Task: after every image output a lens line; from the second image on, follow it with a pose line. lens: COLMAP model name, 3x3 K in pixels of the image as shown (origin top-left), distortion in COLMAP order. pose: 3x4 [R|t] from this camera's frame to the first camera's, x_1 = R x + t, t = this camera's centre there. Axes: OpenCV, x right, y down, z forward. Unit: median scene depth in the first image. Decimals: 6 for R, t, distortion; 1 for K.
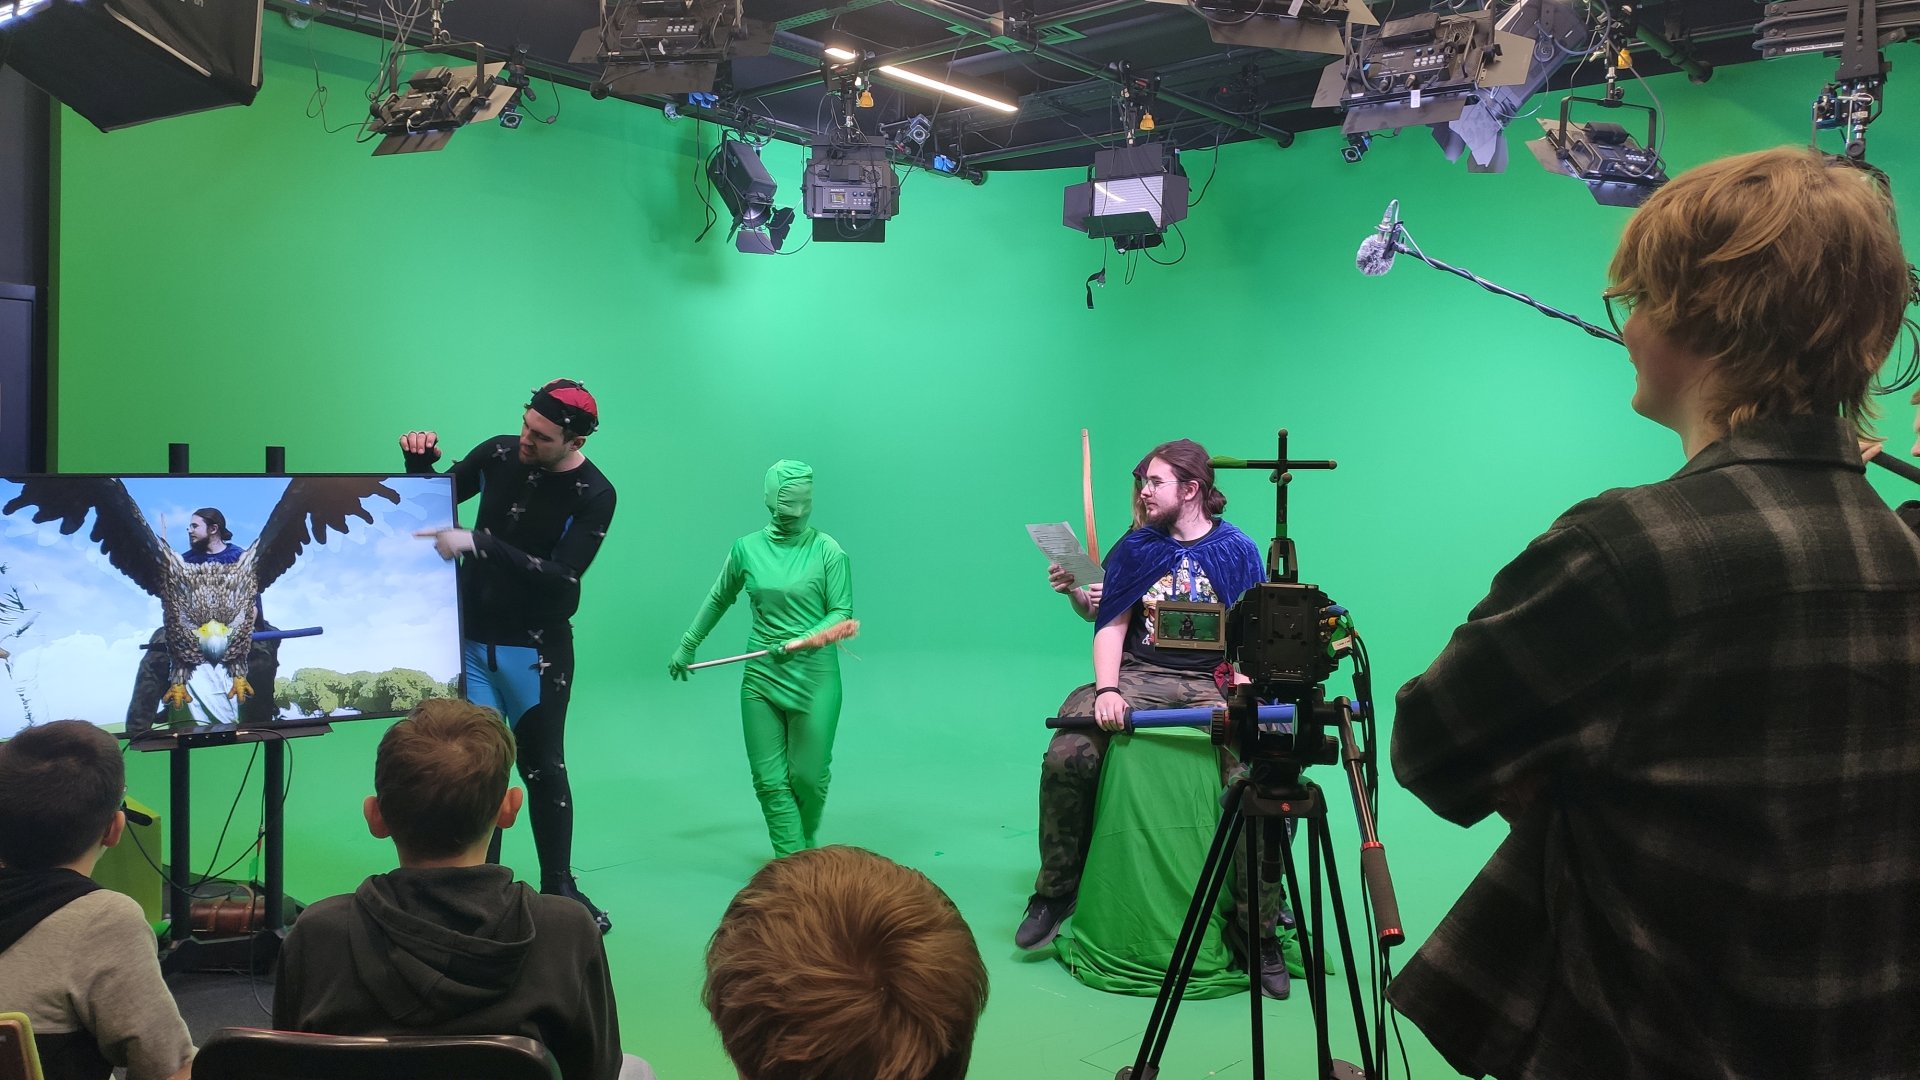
lens RADIAL K [[1419.4, 0, 966.3], [0, 1419.4, 533.8], [0, 0, 1]] dist [0.088763, -0.136775]
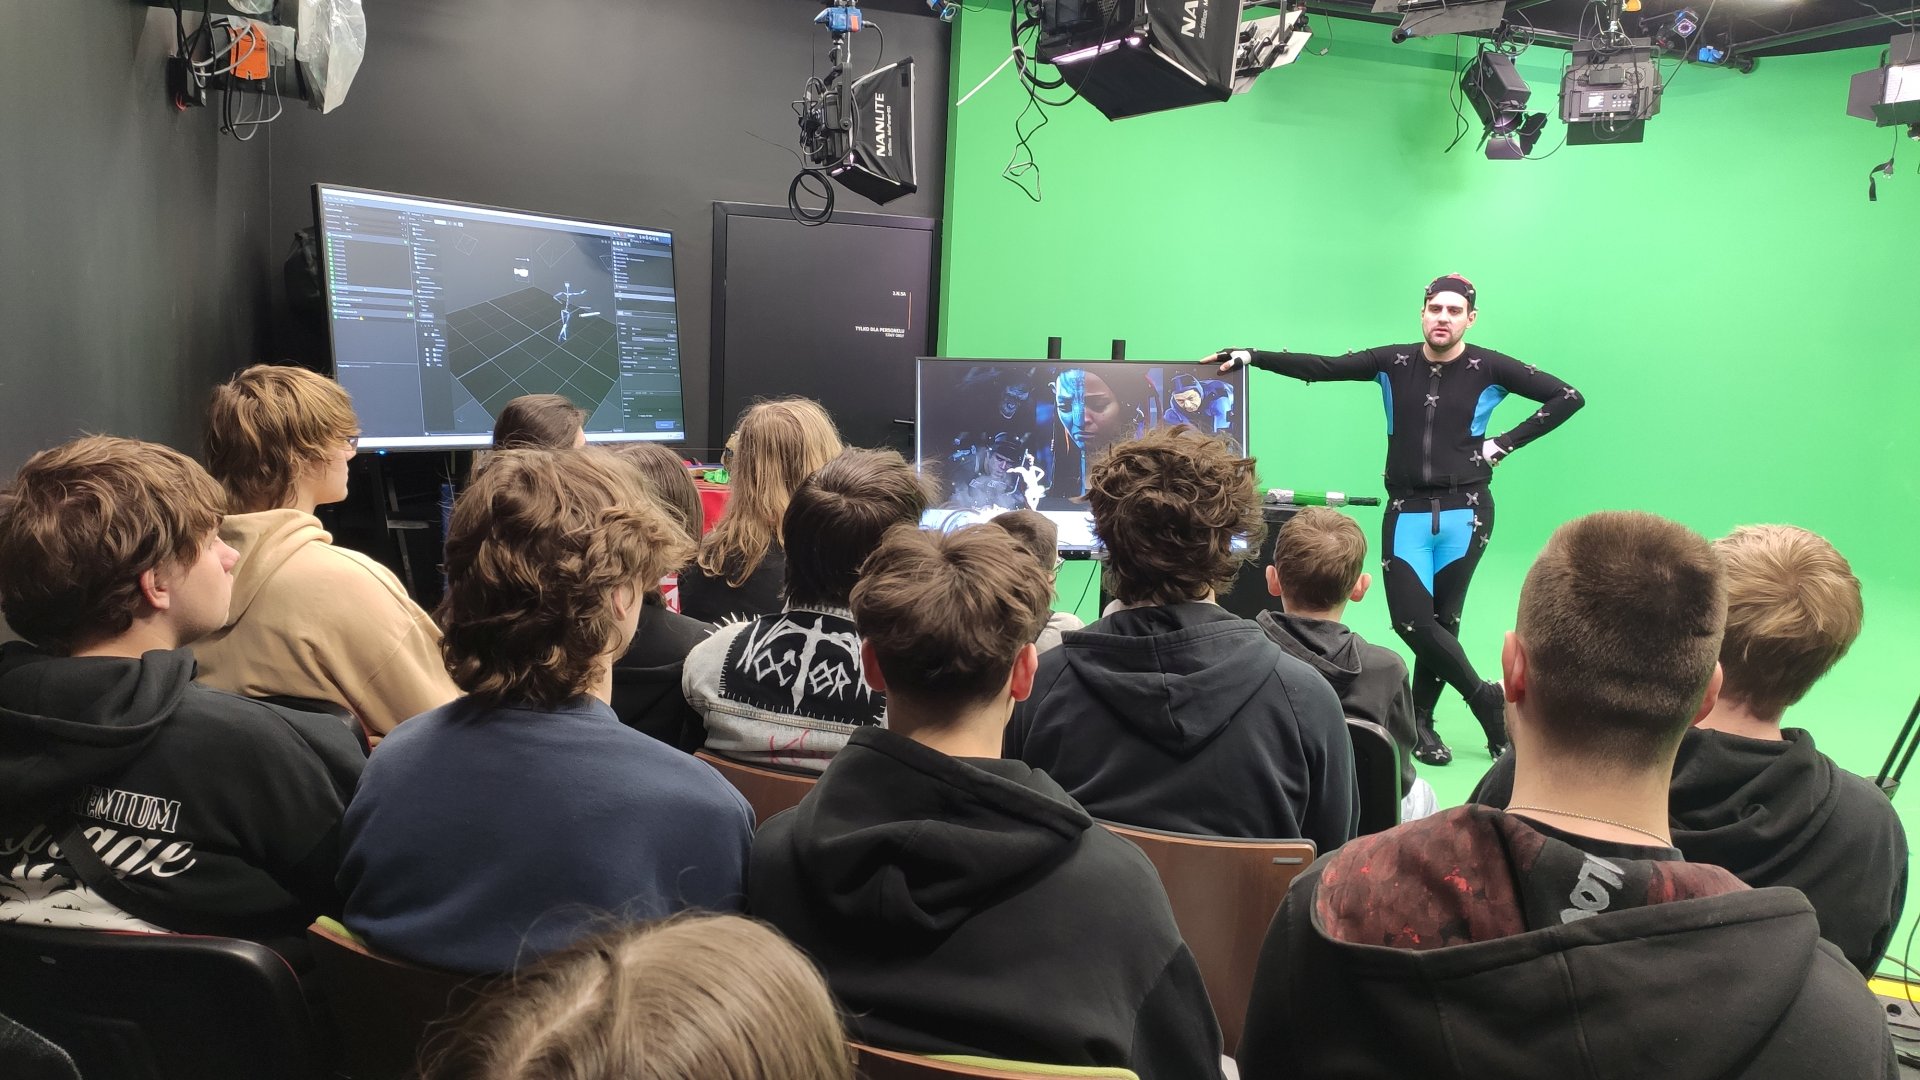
lens RADIAL K [[1425.2, 0, 964.7], [0, 1425.2, 536.7], [0, 0, 1]] dist [0.084341, -0.123311]
pose [[0.893069, 0.065908, -0.445067, -0.012521], [-0.036458, 0.996560, 0.074419, 0.018405], [0.448441, -0.050235, 0.892400, -0.163441]]
